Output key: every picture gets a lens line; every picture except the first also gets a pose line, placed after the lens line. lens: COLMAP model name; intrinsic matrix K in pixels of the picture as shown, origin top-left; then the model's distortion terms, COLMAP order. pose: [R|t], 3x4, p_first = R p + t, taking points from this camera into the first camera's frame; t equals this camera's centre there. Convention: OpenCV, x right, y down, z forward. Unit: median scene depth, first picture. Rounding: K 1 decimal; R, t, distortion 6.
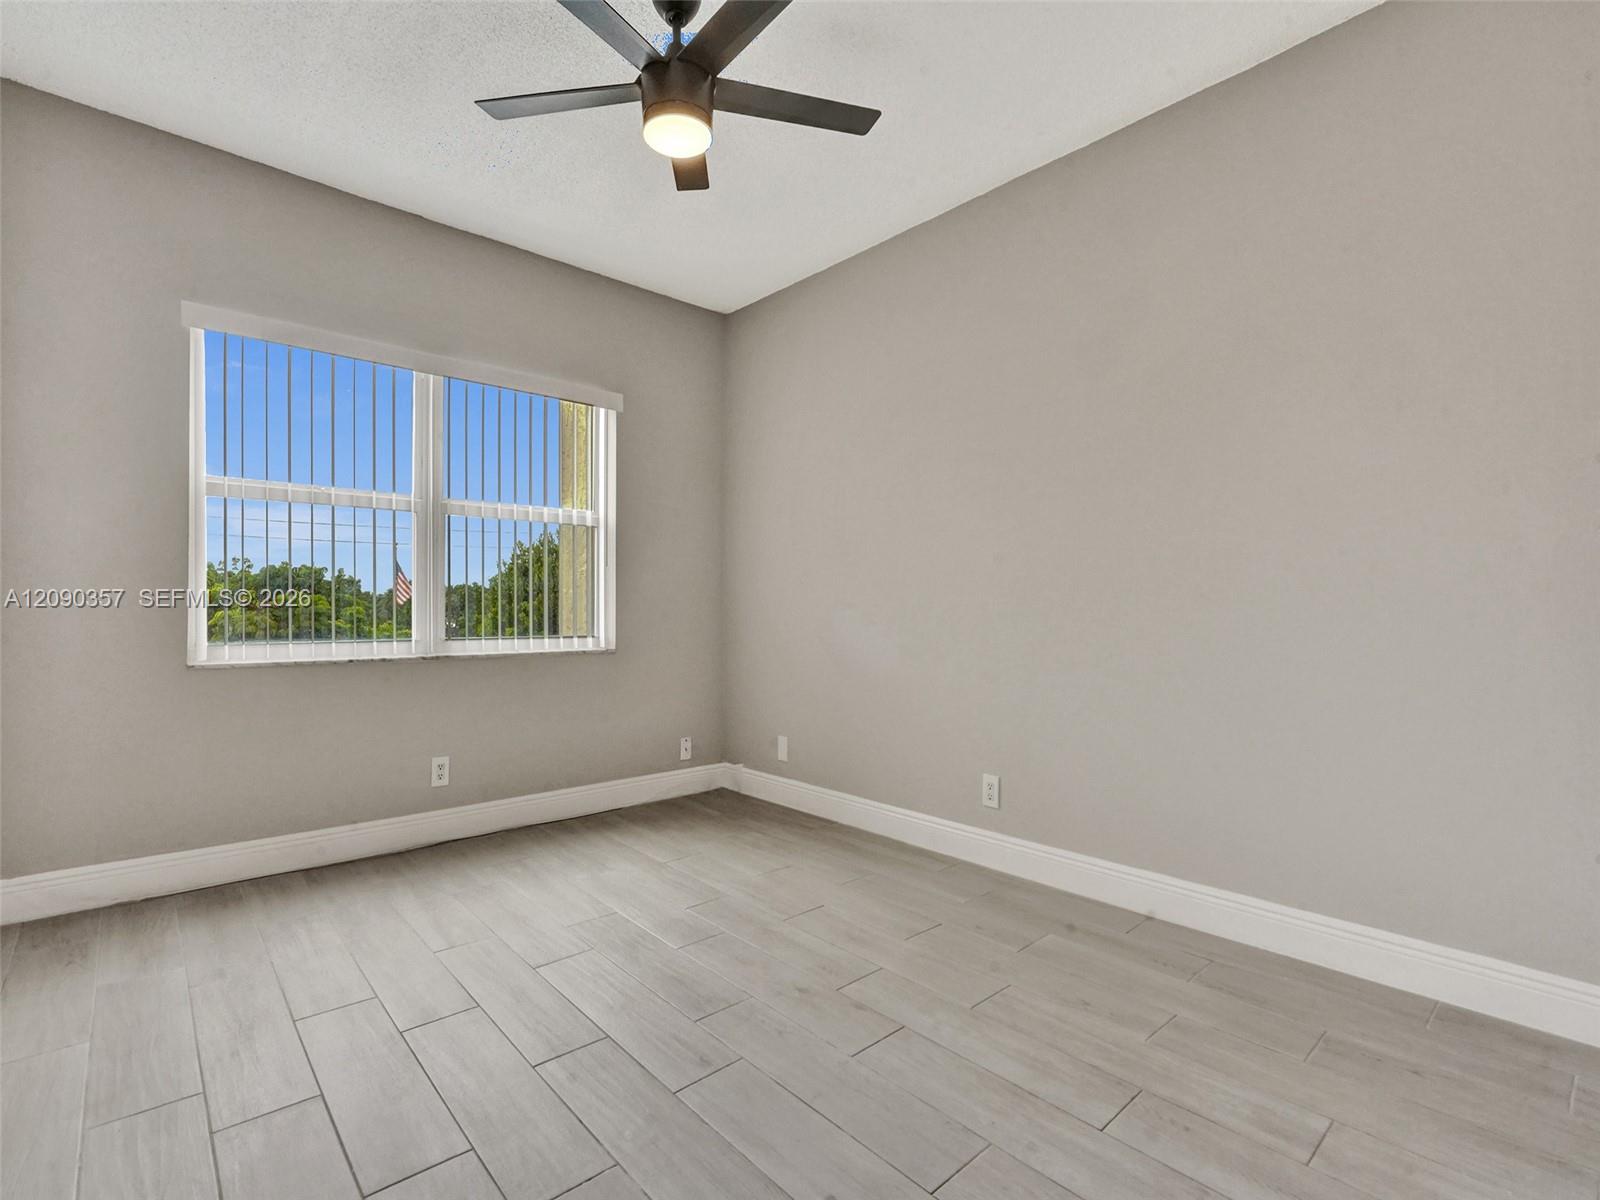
lens RADIAL K [[752.8, 0, 800.0], [0, 752.8, 600.0], [0, 0, 1]] dist [-0.001546, -0.000078]
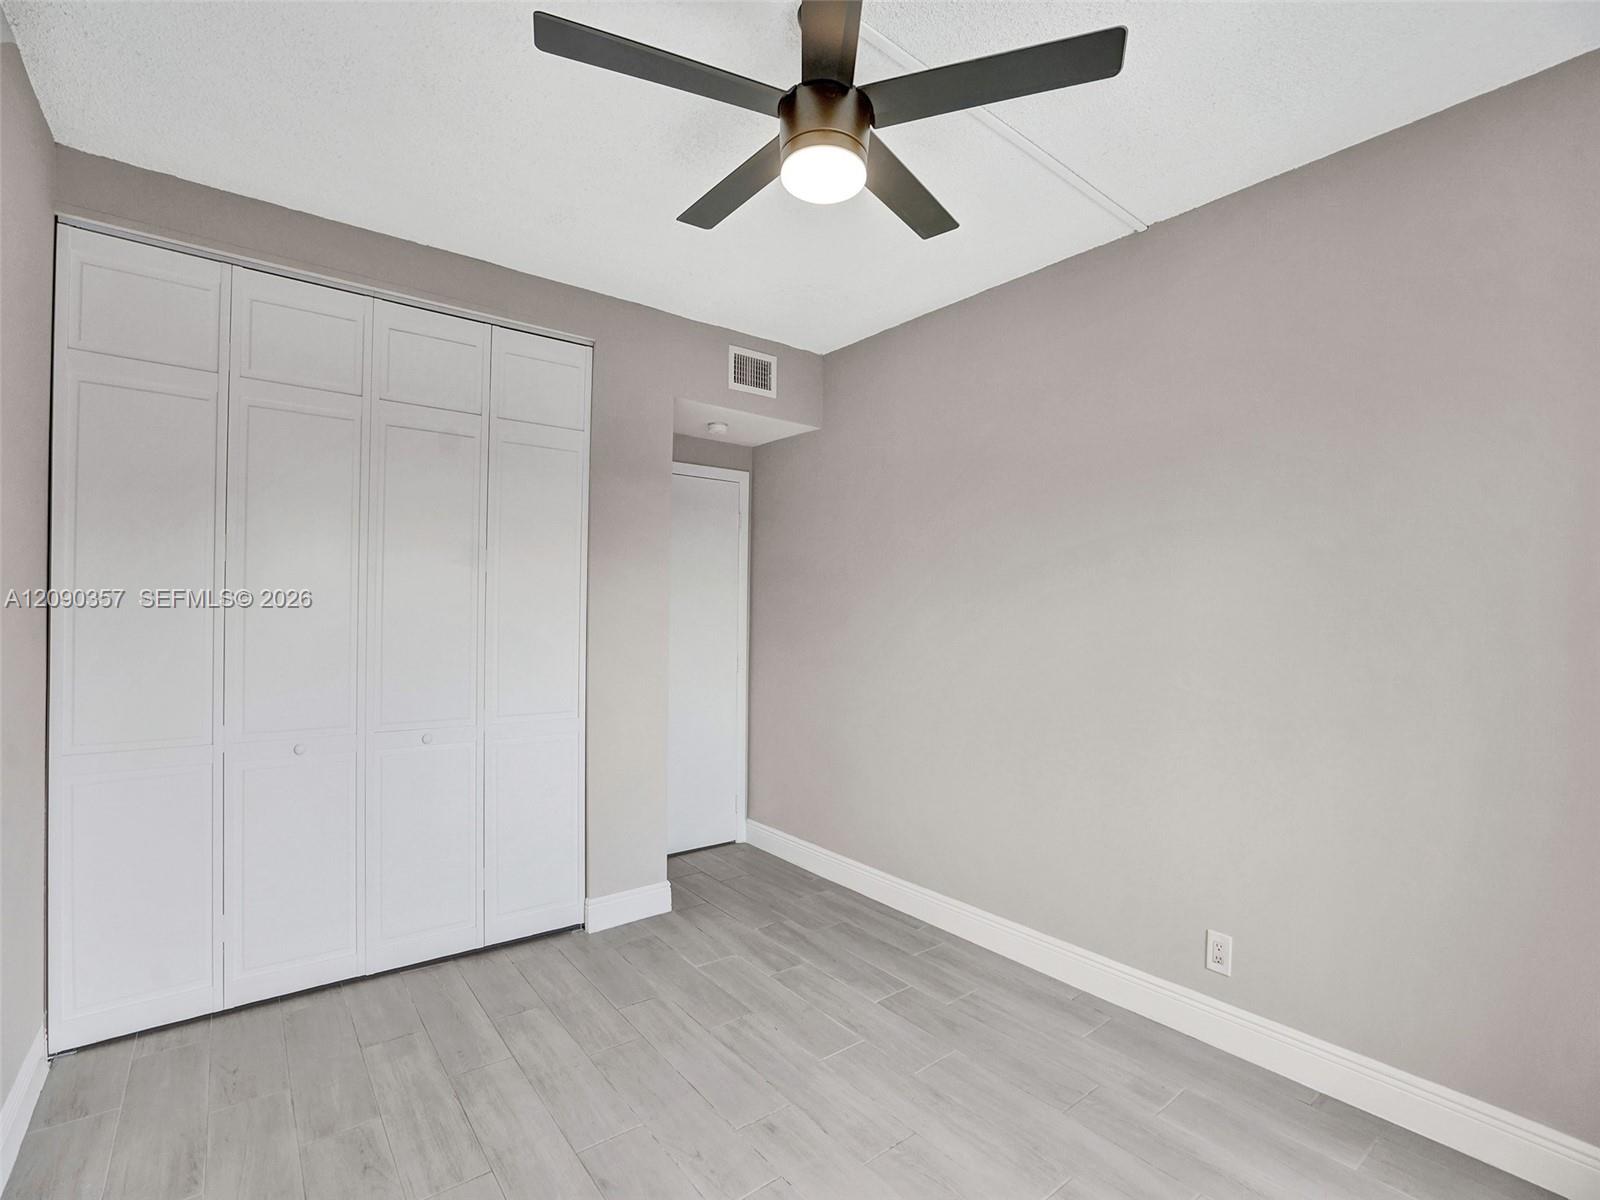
lens RADIAL K [[746.6, 0, 791.5], [0, 746.6, 604.8], [0, 0, 1]] dist [-0.032637, 0.000259]
pose [[-0.997261, -0.015799, 0.072256, -0.200221], [-0.017291, 0.999649, -0.020073, -0.154324], [-0.071913, -0.021267, -0.997184, 1.871290]]
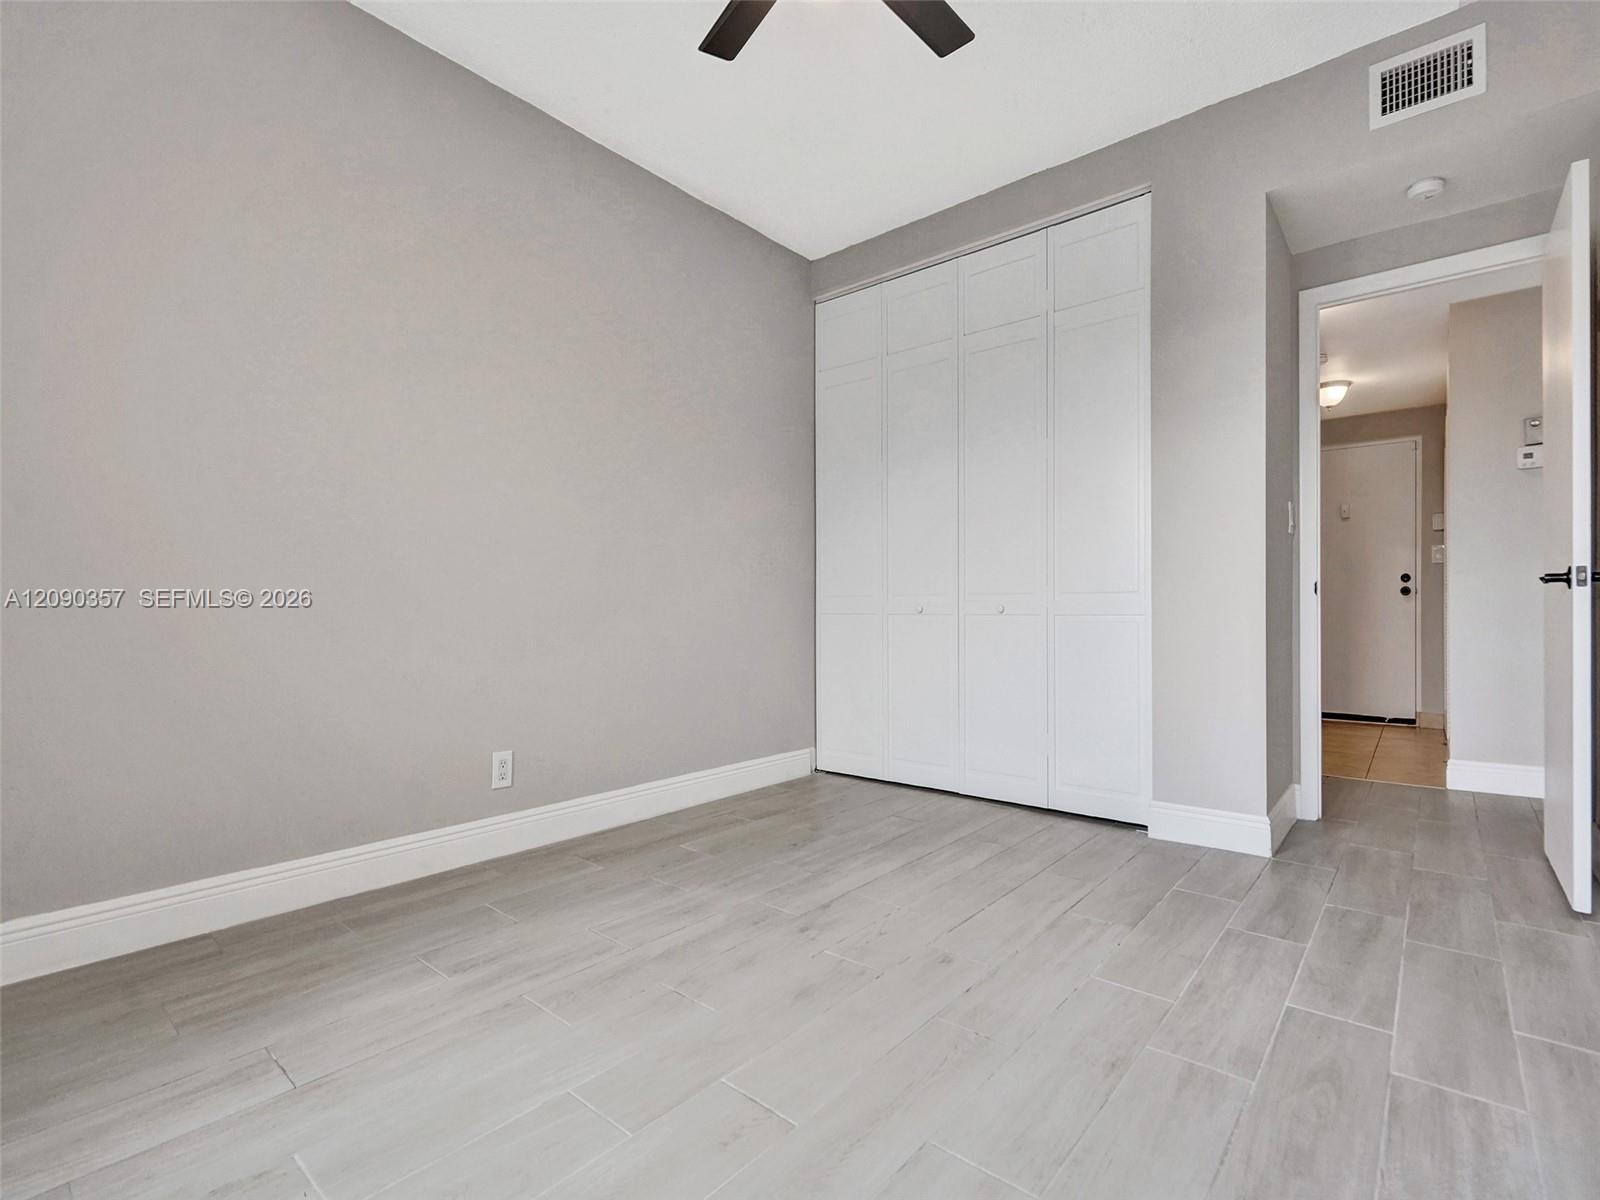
lens RADIAL K [[760.7, 0, 795.4], [0, 760.7, 607.8], [0, 0, 1]] dist [0.001189, 0.000101]
pose [[-0.134693, 0.001502, 0.990886, -1.036561], [-0.012693, 0.999914, -0.003241, 0.094877], [-0.990806, -0.013014, -0.134663, 1.190924]]
